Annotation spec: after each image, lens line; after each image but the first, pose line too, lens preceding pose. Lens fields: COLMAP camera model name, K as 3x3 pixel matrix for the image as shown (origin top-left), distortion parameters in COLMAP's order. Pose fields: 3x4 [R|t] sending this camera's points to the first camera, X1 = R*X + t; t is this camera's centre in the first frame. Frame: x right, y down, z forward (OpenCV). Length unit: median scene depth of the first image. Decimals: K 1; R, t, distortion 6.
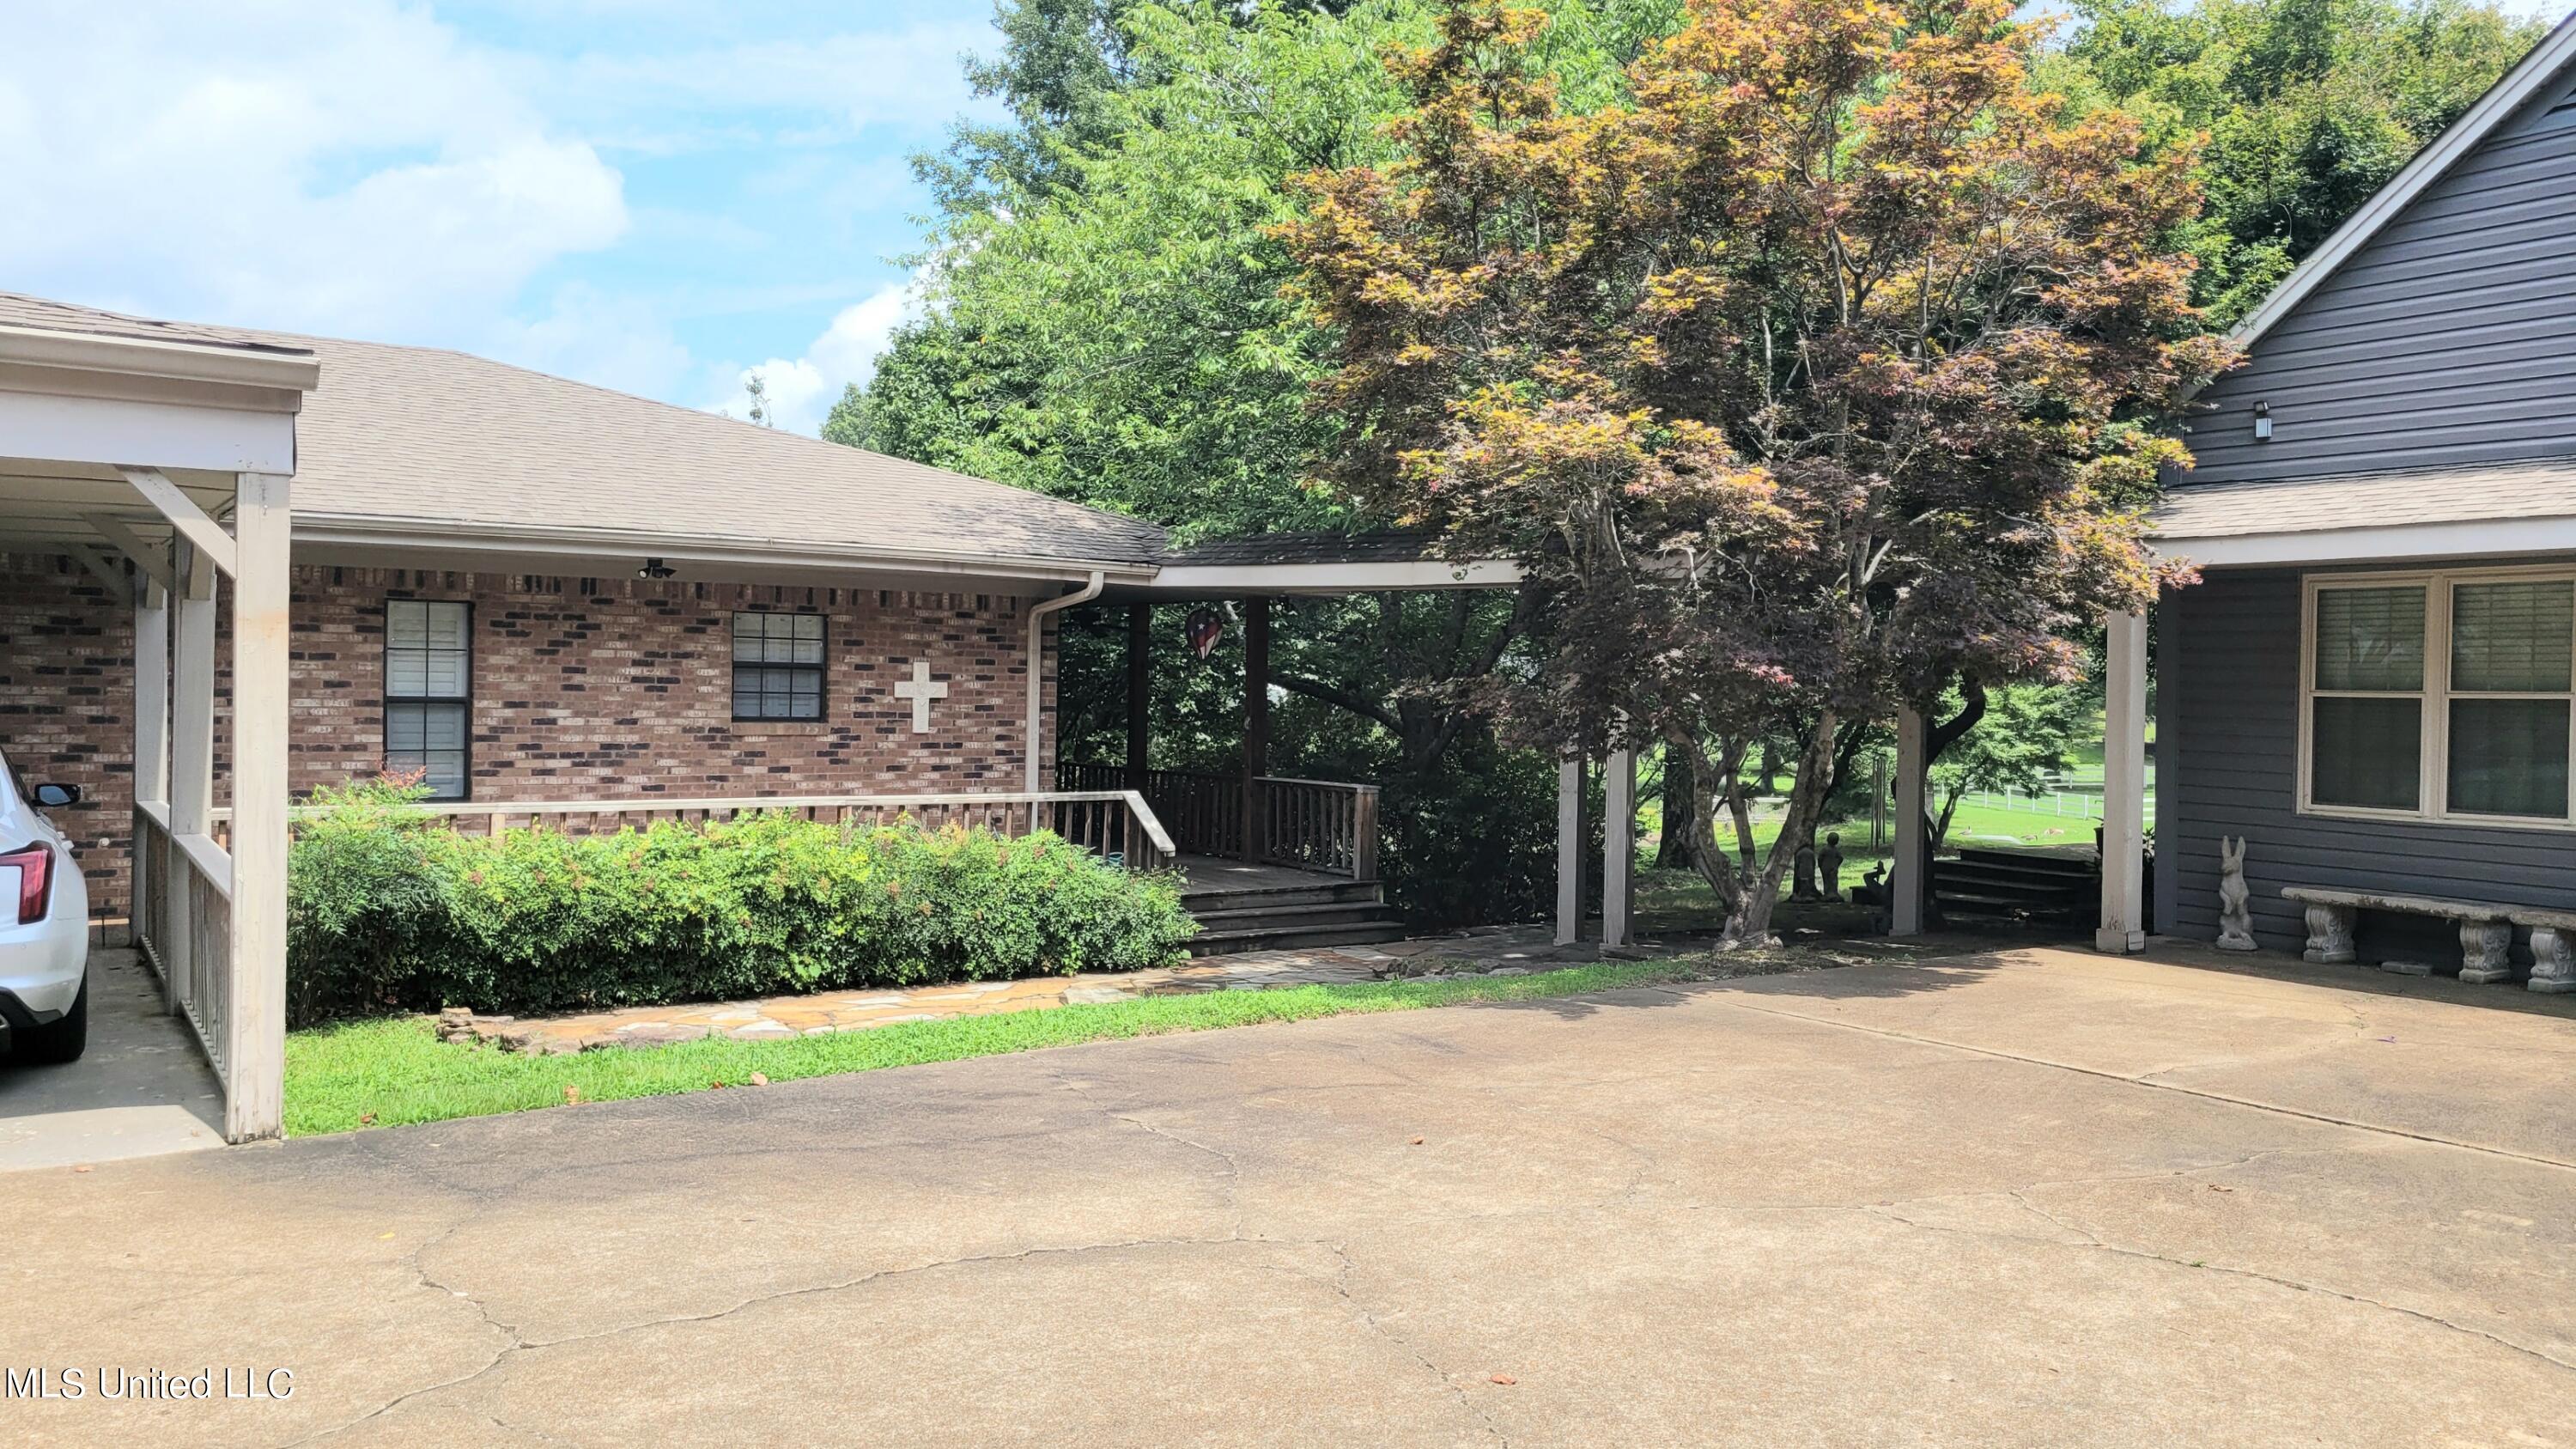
lens RADIAL K [[1910.2, 0, 1283.7], [0, 1910.2, 727.0], [0, 0, 1]] dist [0.033815, -0.001933]
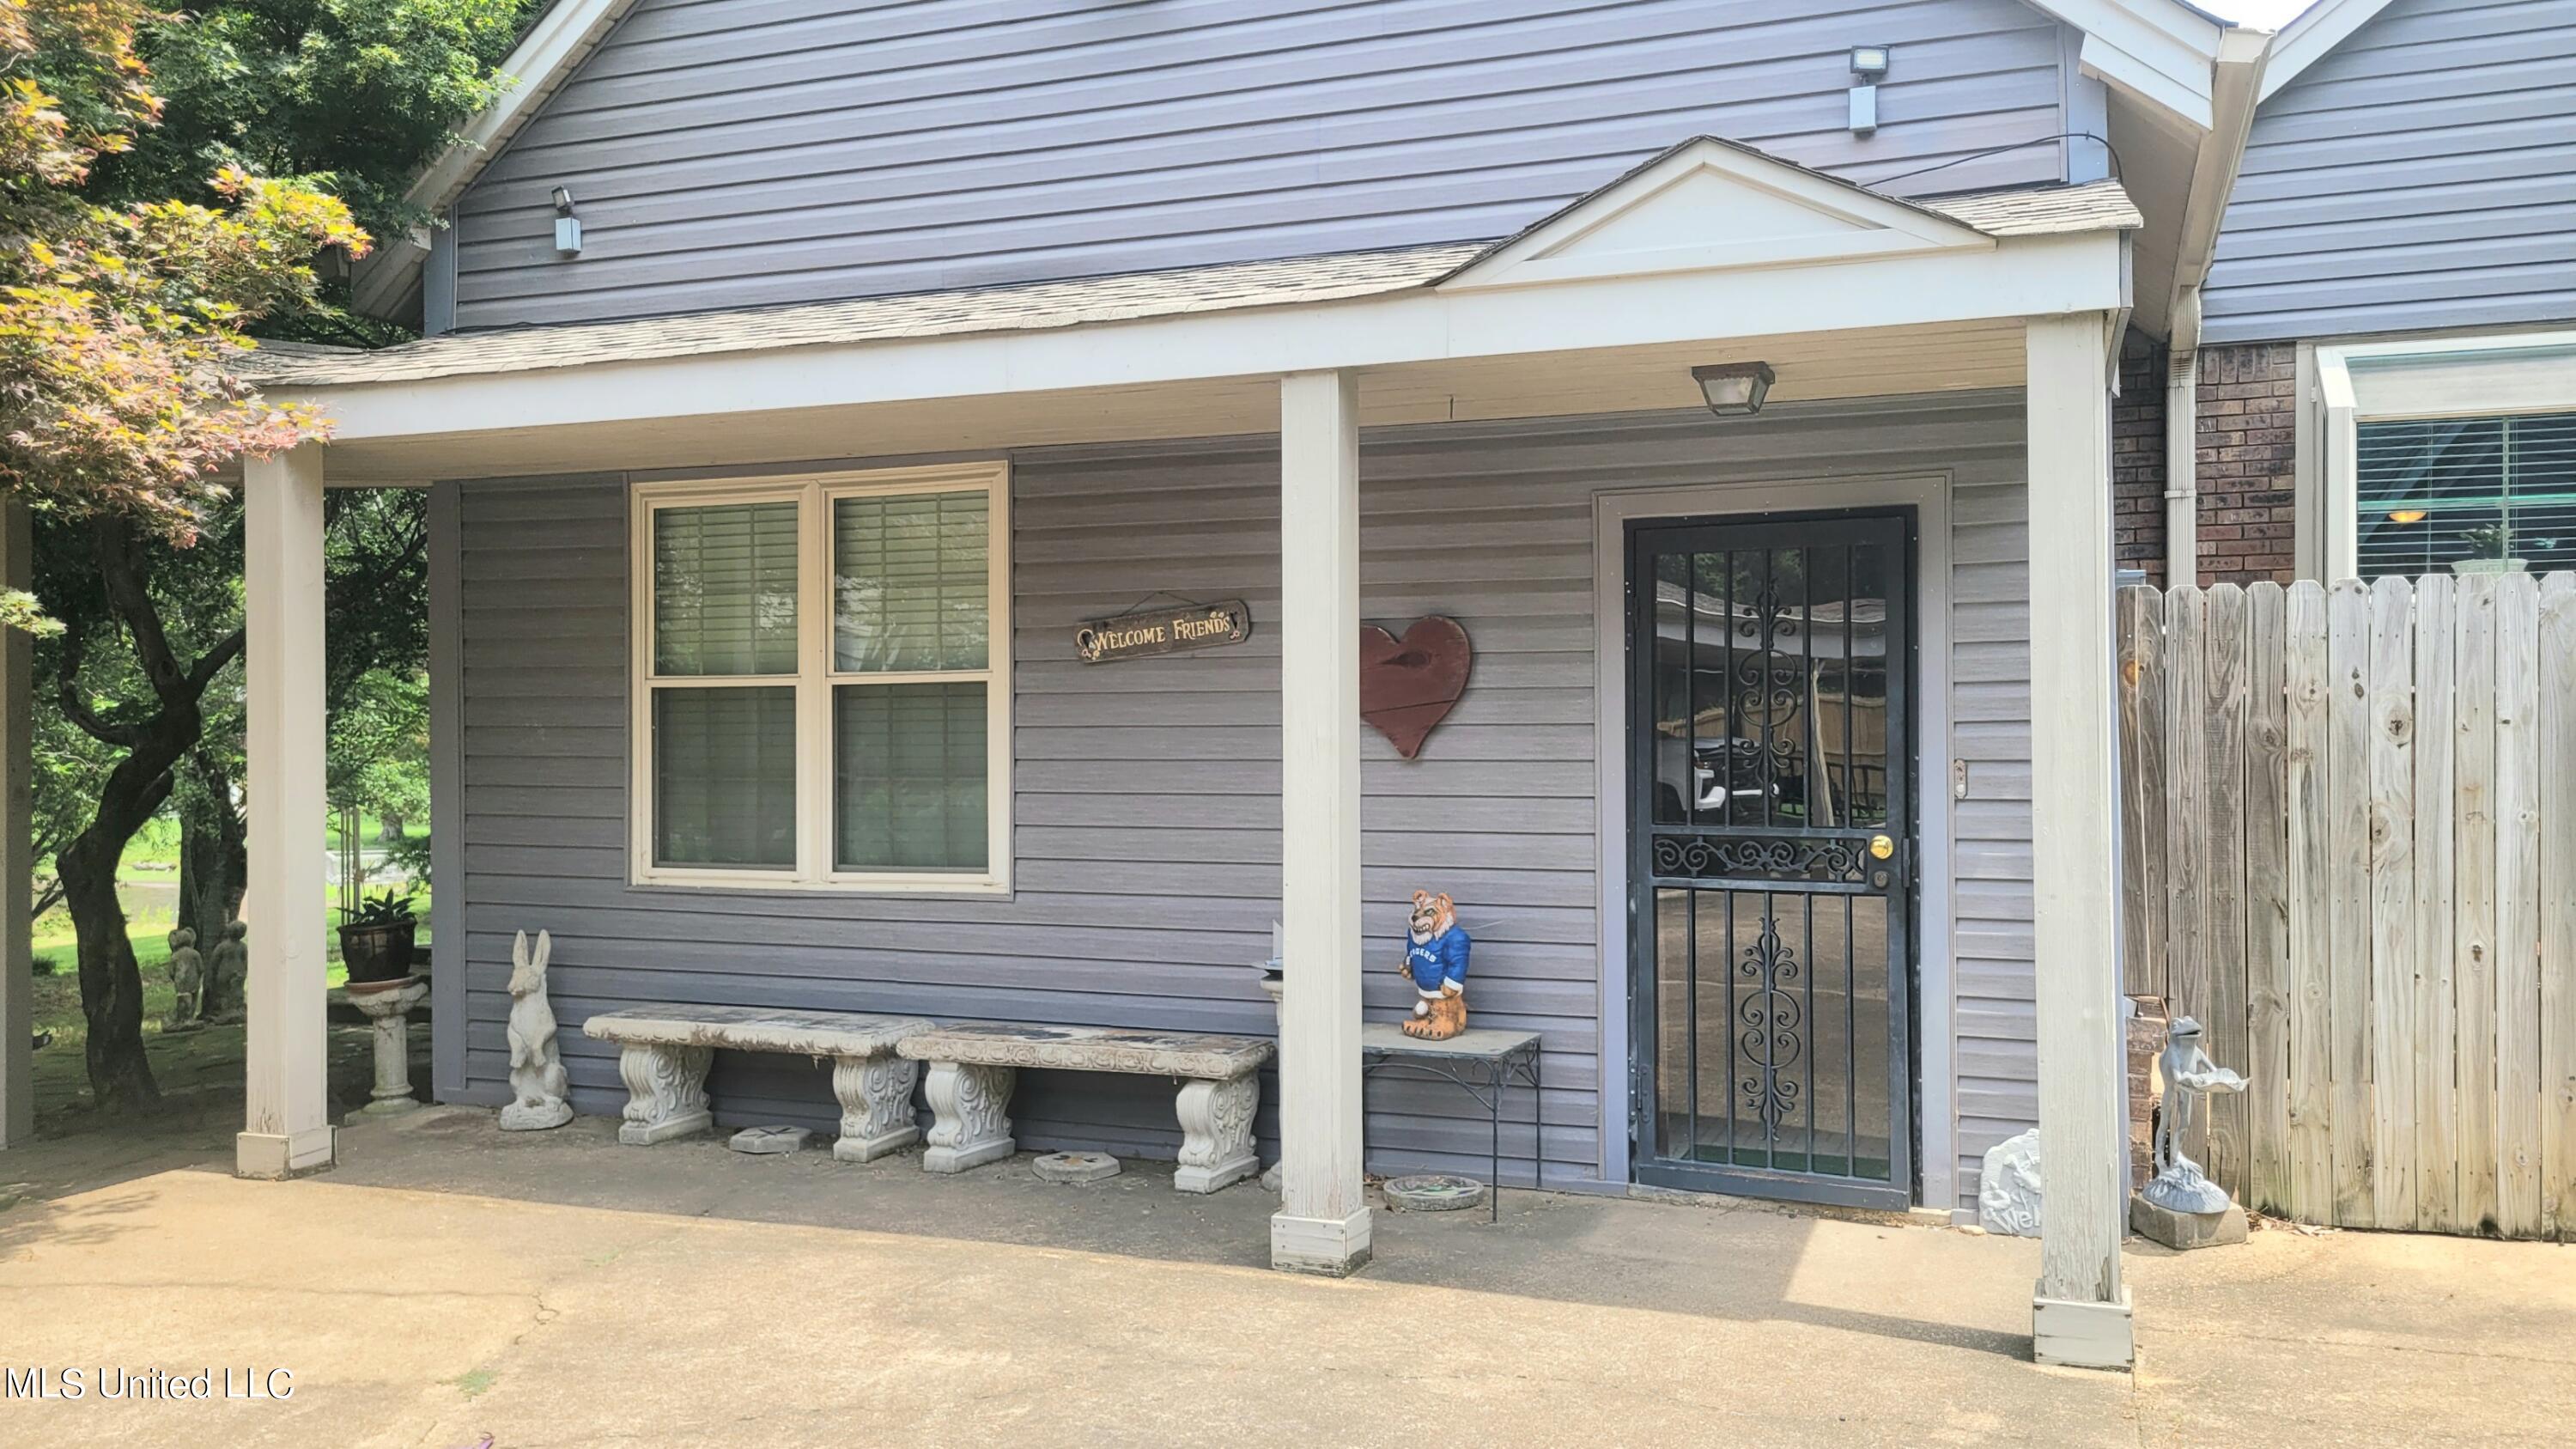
lens RADIAL K [[1910.2, 0, 1289.1], [0, 1910.2, 726.2], [0, 0, 1]] dist [0.033815, -0.001933]
pose [[0.809236, -0.013537, 0.587328, 0.349088], [0.027326, 0.999520, -0.014613, 0.010574], [-0.586848, 0.027875, 0.809217, 0.408101]]
